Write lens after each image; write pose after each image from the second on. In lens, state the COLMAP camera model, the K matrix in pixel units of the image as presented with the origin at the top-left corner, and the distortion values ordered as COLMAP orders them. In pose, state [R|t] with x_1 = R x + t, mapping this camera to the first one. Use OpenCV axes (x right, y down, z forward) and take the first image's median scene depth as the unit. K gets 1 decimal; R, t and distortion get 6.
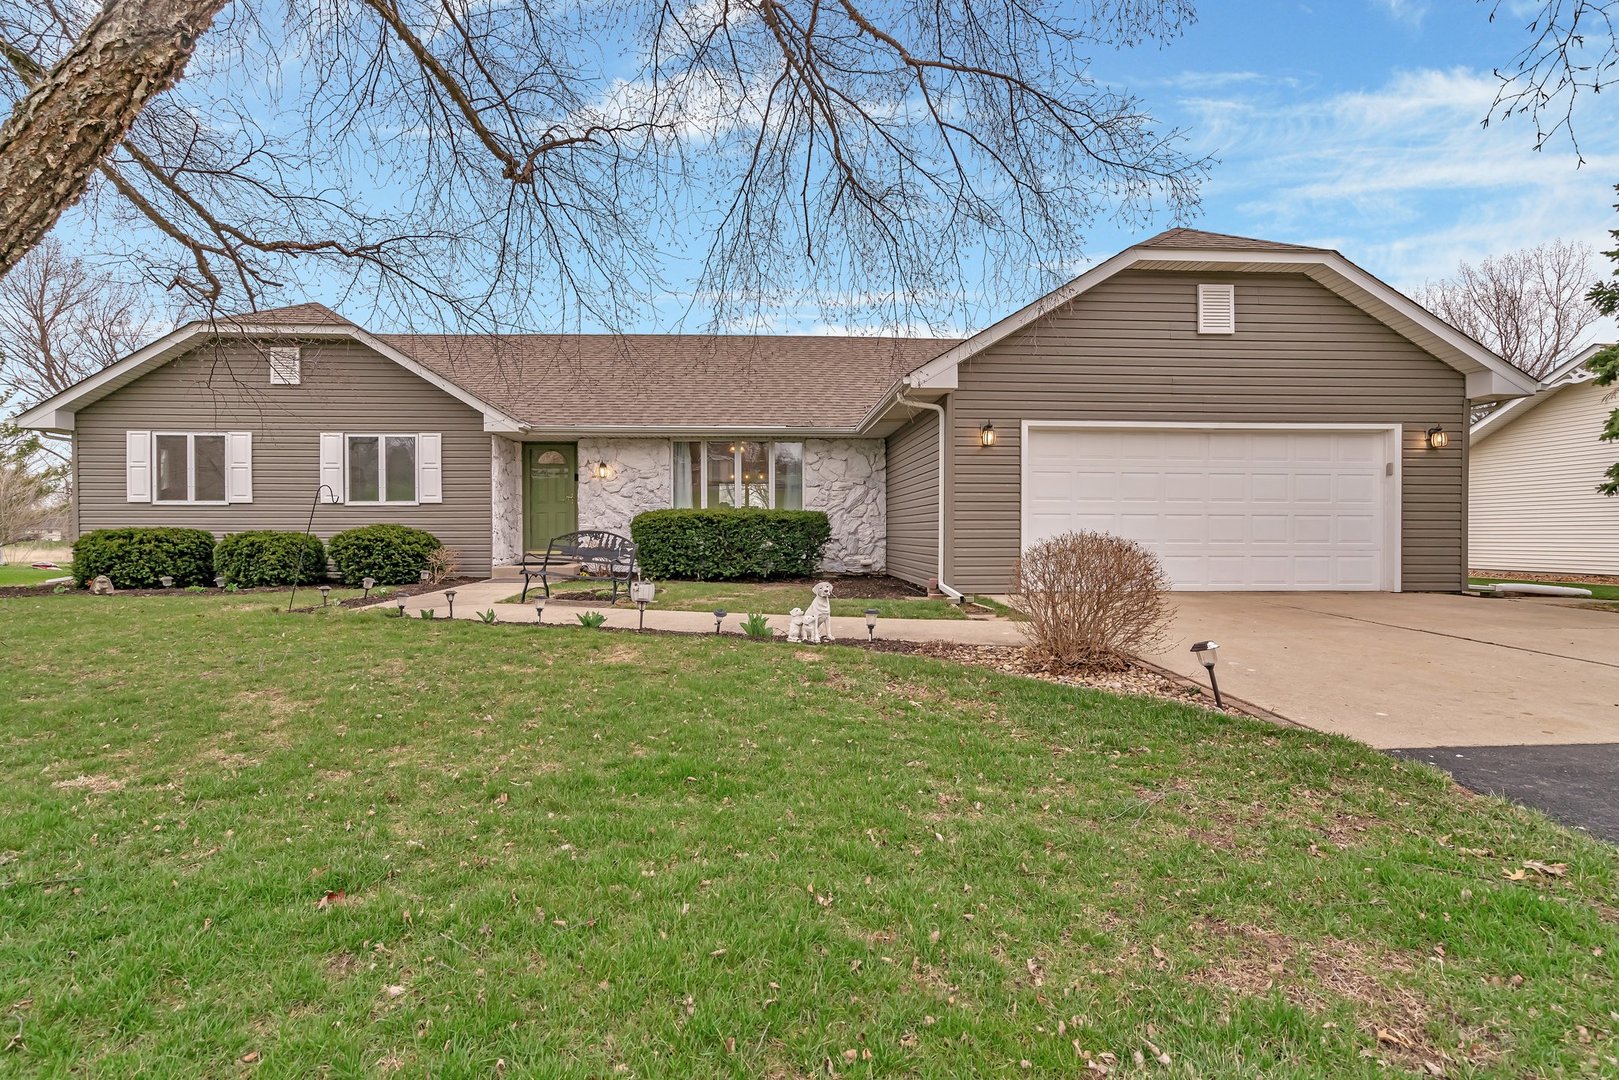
lens RADIAL K [[762.4, 0, 812.1], [0, 762.4, 532.9], [0, 0, 1]] dist [-0.001134, -0.000137]
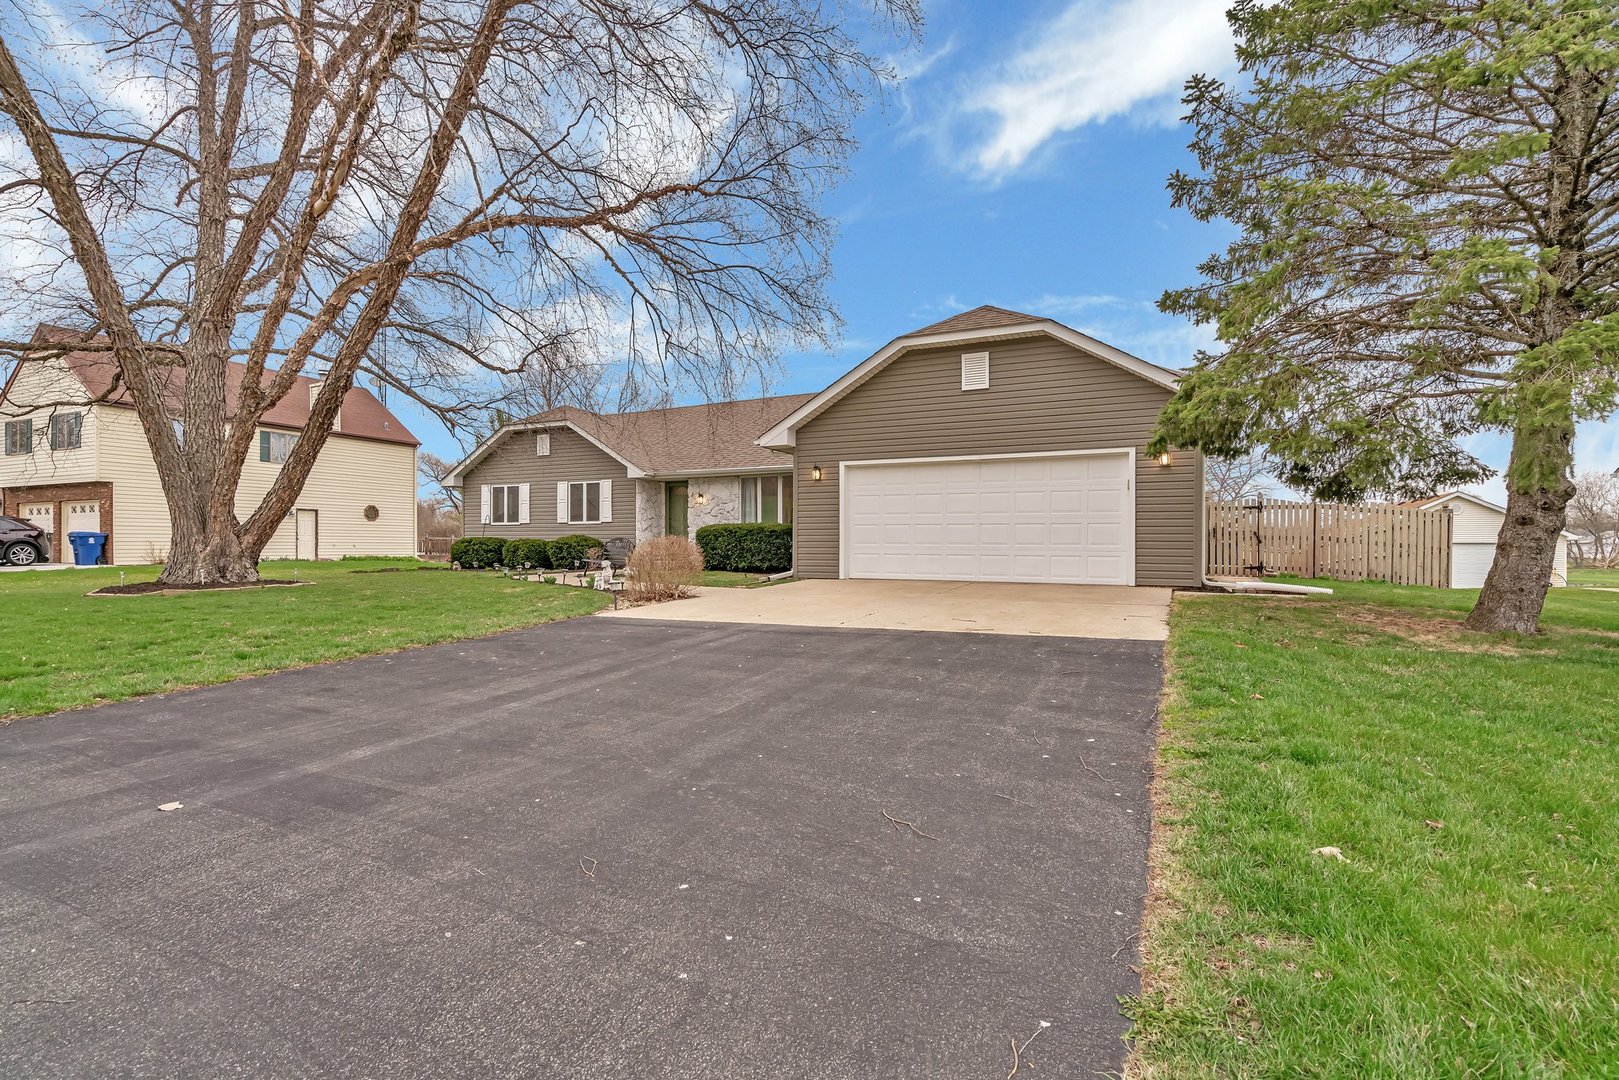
lens RADIAL K [[762.4, 0, 812.4], [0, 762.4, 543.1], [0, 0, 1]] dist [-0.001134, -0.000137]
pose [[0.876679, 0.000736, -0.481076, 0.698516], [-0.003672, 0.999980, -0.005162, 0.013774], [0.481062, 0.006292, 0.876664, -0.239755]]
